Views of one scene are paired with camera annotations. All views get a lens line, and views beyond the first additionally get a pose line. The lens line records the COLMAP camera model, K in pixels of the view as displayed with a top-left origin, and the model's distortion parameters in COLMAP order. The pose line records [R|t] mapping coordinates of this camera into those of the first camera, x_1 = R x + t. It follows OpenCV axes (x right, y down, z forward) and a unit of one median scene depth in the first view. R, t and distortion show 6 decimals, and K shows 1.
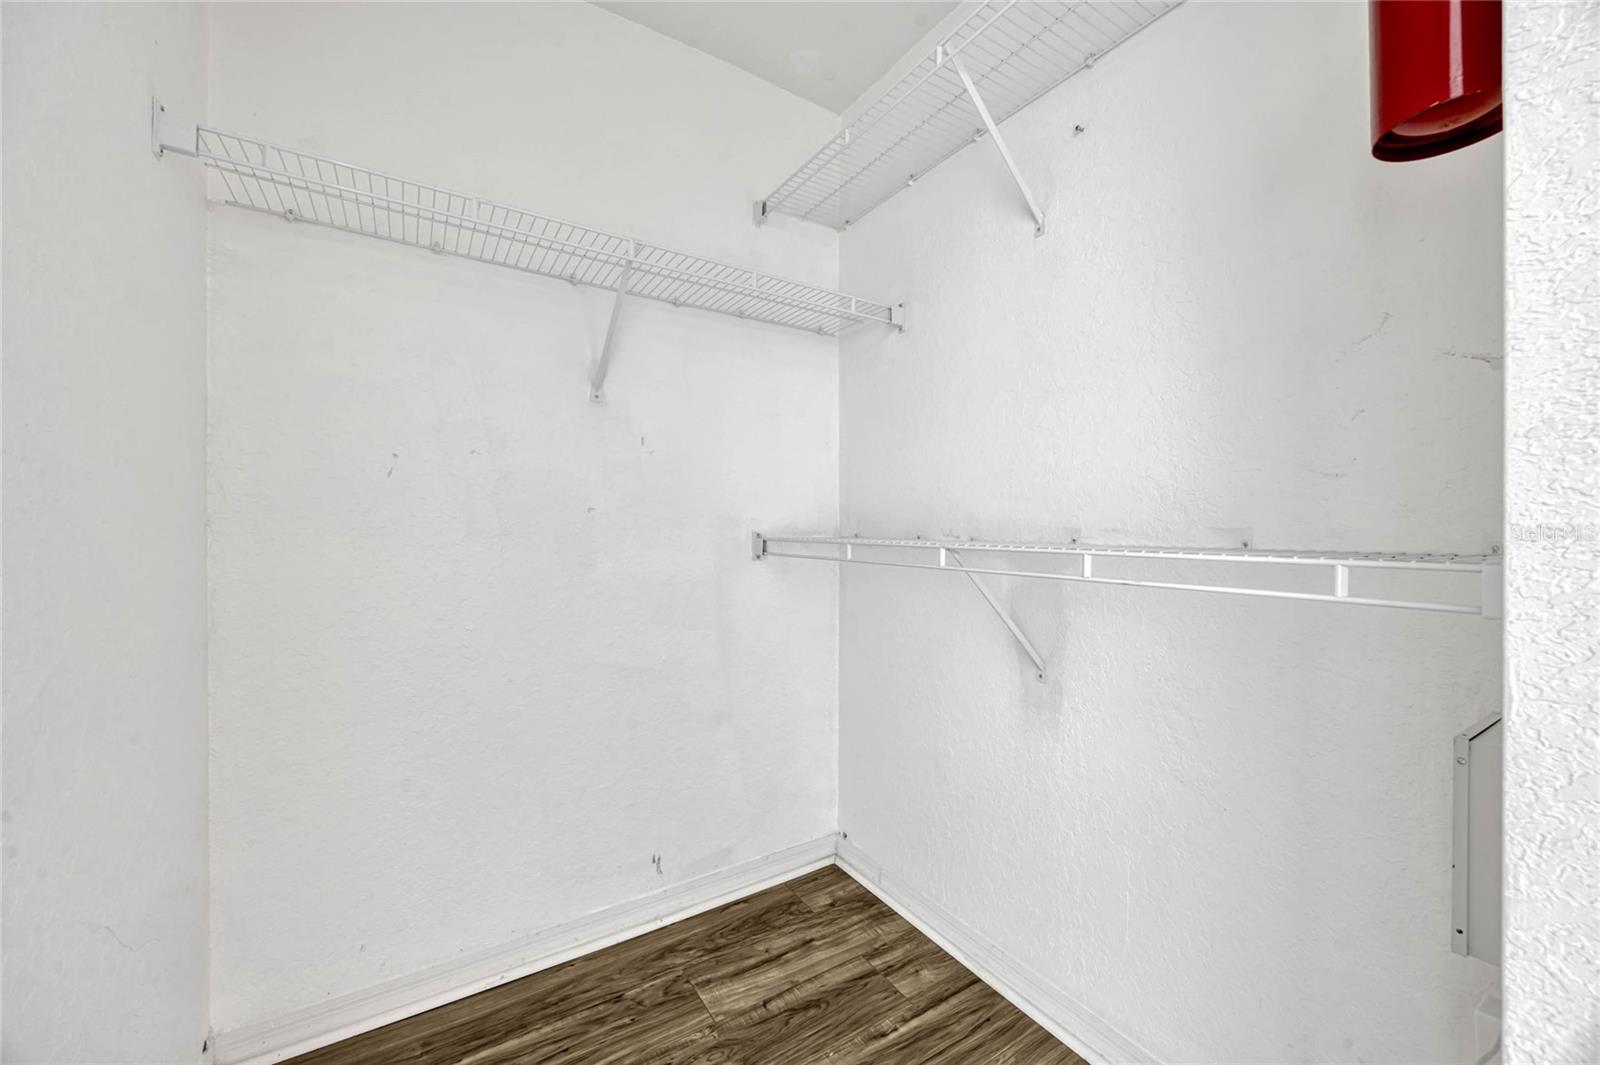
lens RADIAL K [[597.2, 0, 800.0], [0, 597.2, 532.5], [0, 0, 1]] dist [0.000413, -0.000026]
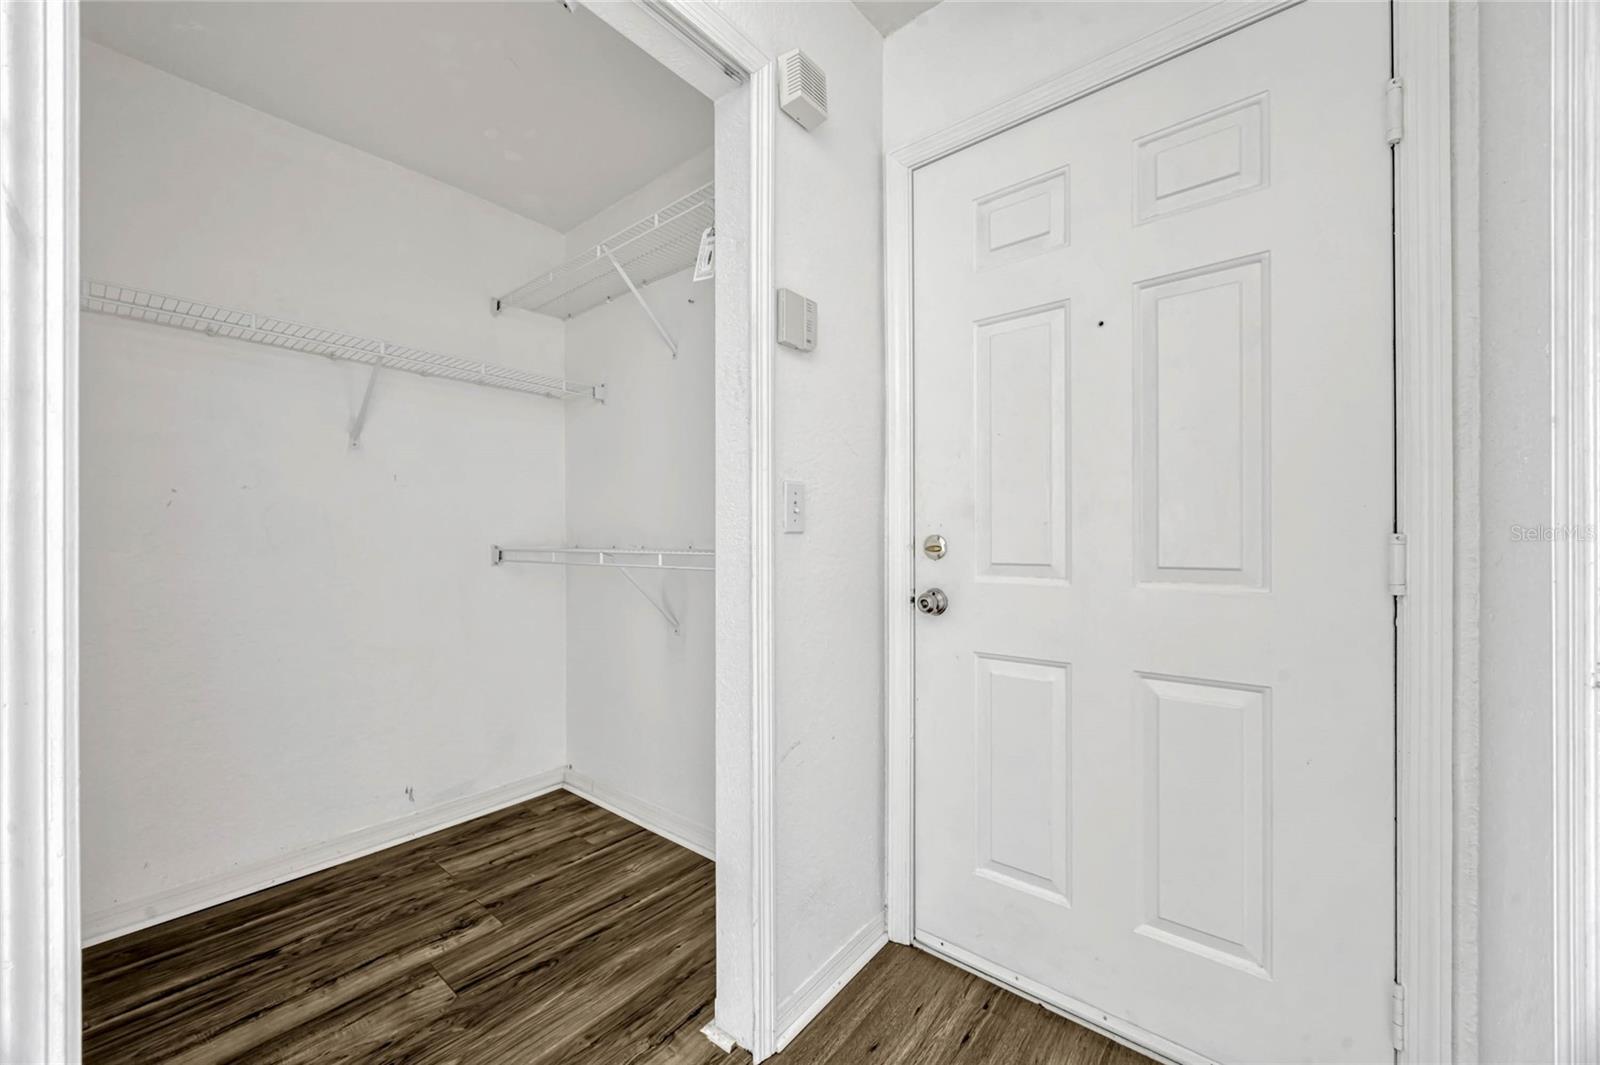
lens RADIAL K [[610.0, 0, 803.5], [0, 610.0, 536.5], [0, 0, 1]] dist [0.001045, 0.000180]
pose [[0.952095, -0.008853, 0.305676, 0.198777], [0.012023, 0.999892, -0.008489, 0.001735], [-0.305567, 0.011757, 0.952098, -0.611054]]
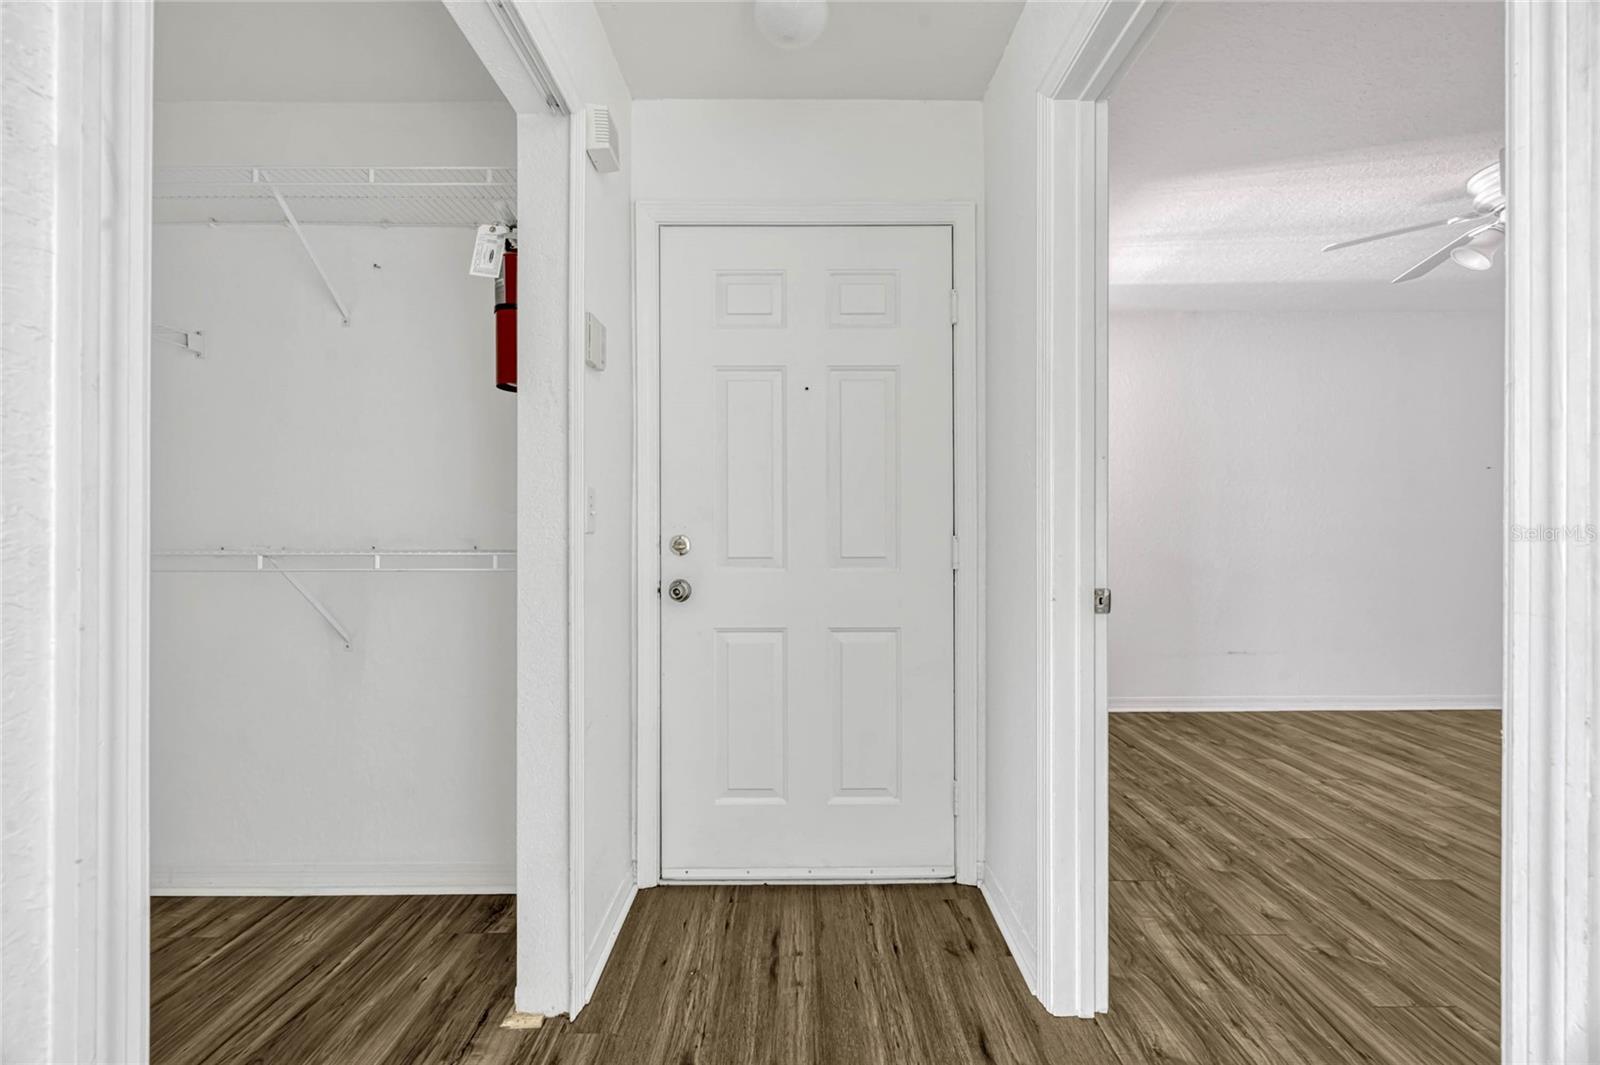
lens RADIAL K [[618.4, 0, 804.3], [0, 618.4, 528.2], [0, 0, 1]] dist [0.000026, 0.000085]
pose [[0.533811, 0.003308, 0.845598, -0.214836], [0.010084, 0.999896, -0.010278, -0.005556], [-0.845544, 0.014013, 0.533722, -0.582432]]
